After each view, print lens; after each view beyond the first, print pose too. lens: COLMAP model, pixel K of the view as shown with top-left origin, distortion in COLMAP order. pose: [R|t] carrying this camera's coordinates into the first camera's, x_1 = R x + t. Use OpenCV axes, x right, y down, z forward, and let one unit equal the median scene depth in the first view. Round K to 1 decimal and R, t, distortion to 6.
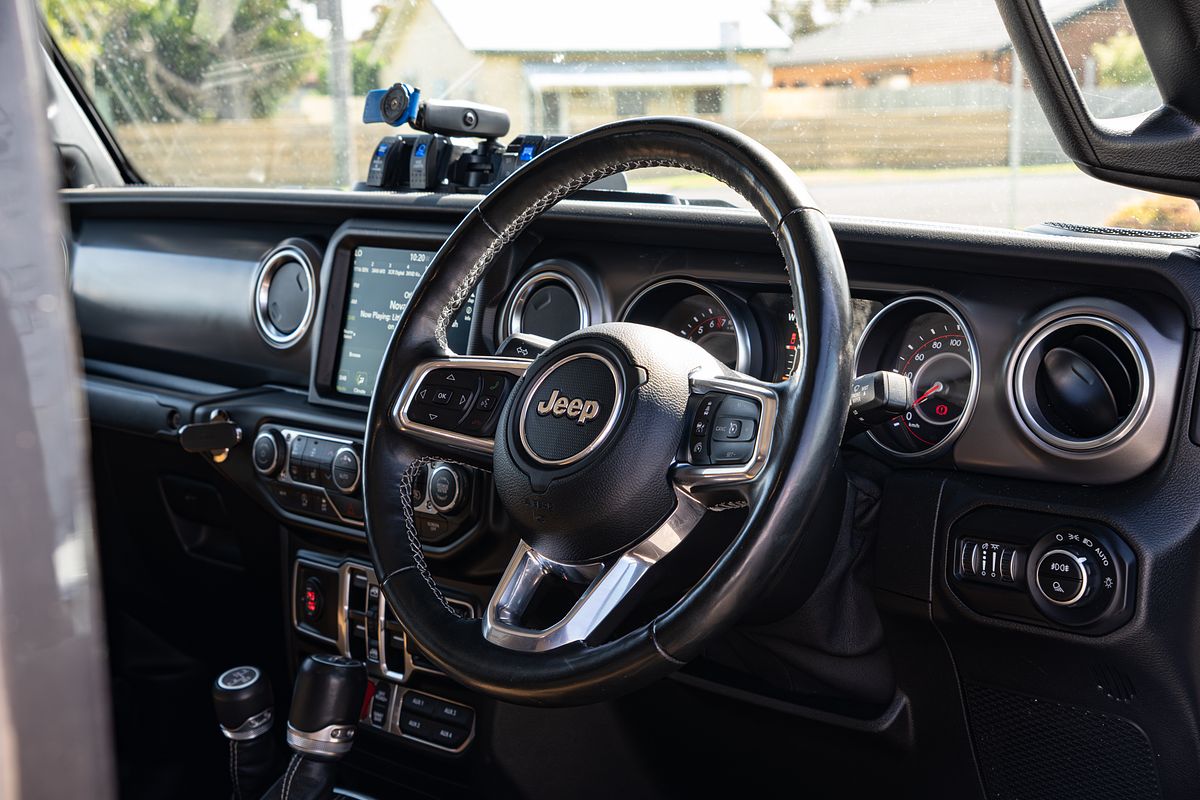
lens RADIAL K [[1778.4, 0, 569.7], [0, 1778.4, 385.4], [0, 0, 1]] dist [0.178108, 0.000000]
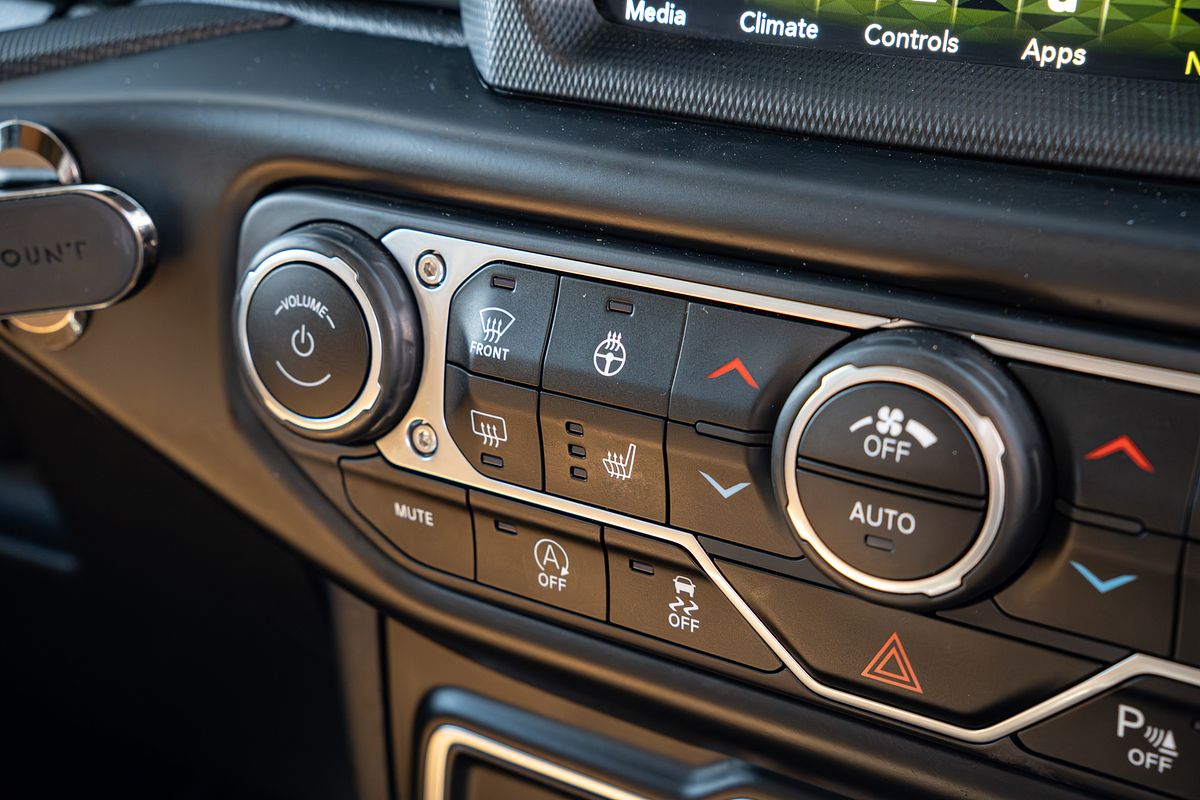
lens RADIAL K [[1778.4, 0, 592.7], [0, 1778.4, 377.7], [0, 0, 1]] dist [0.178108, 0.000000]
pose [[0.971224, -0.093222, 0.219165, -0.187550], [0.034644, 0.965724, 0.257251, -0.011766], [-0.235634, -0.242255, 0.941164, 0.800909]]
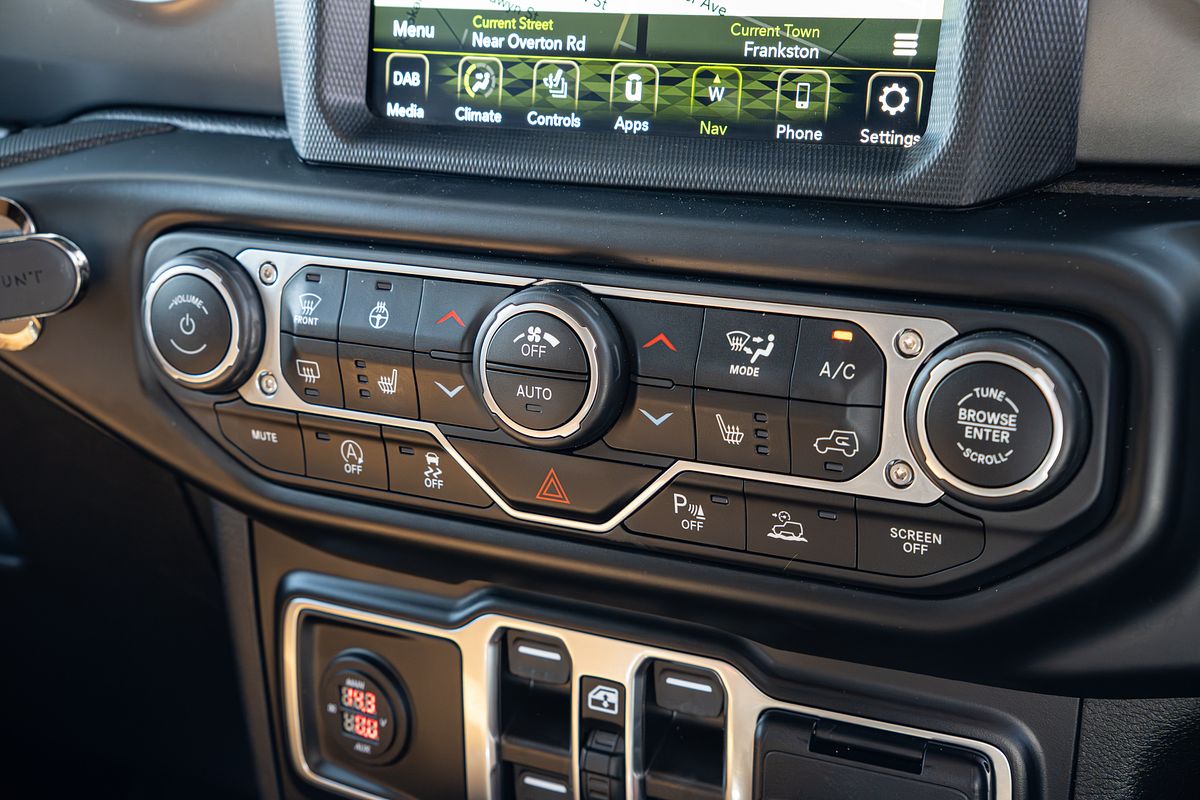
lens RADIAL K [[1778.4, 0, 587.9], [0, 1778.4, 402.7], [0, 0, 1]] dist [0.178108, 0.000000]
pose [[0.954995, -0.116828, 0.272647, -0.195726], [0.065747, 0.979678, 0.189497, -0.006386], [-0.289245, -0.163043, 0.943268, 0.669622]]
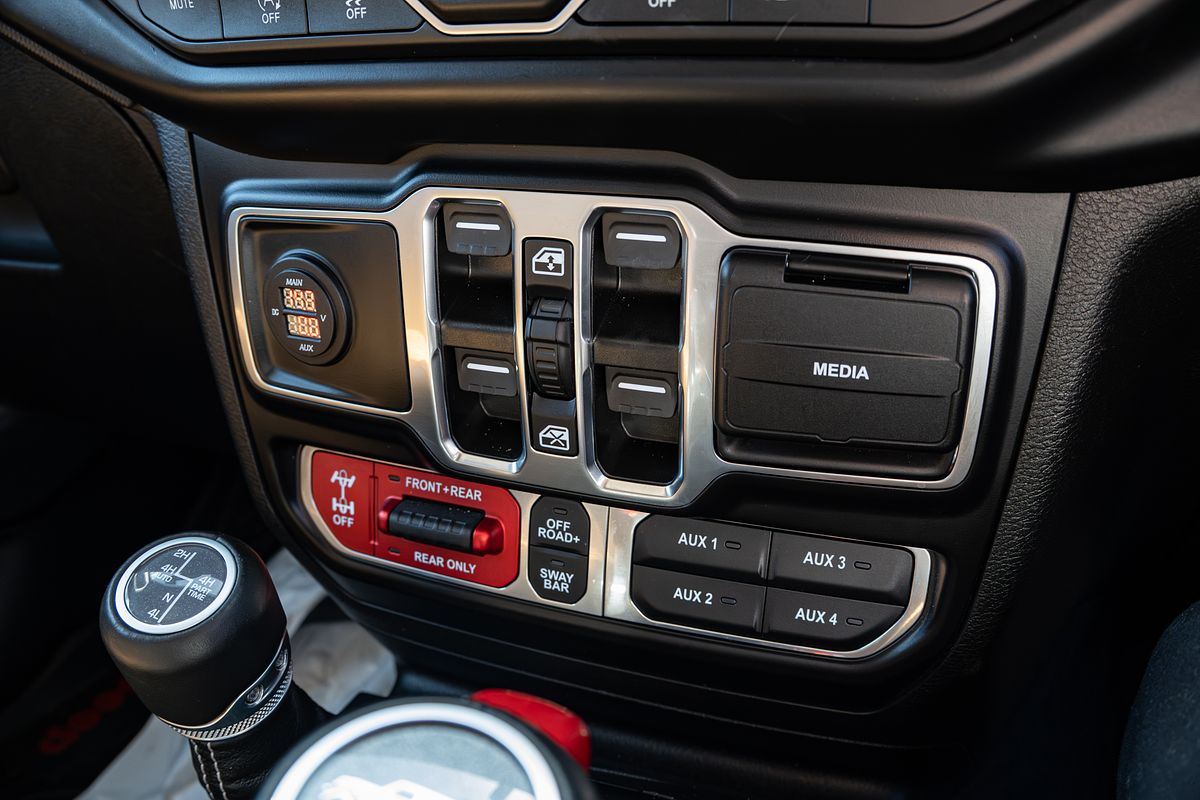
lens RADIAL K [[933.4, 0, 587.0], [0, 933.4, 396.8], [0, 0, 1]] dist [-0.155685, 0.019268]
pose [[0.914790, -0.180727, 0.361244, -0.165258], [0.074458, 0.954445, 0.288948, 0.088624], [-0.397008, -0.237429, 0.886573, 0.823452]]
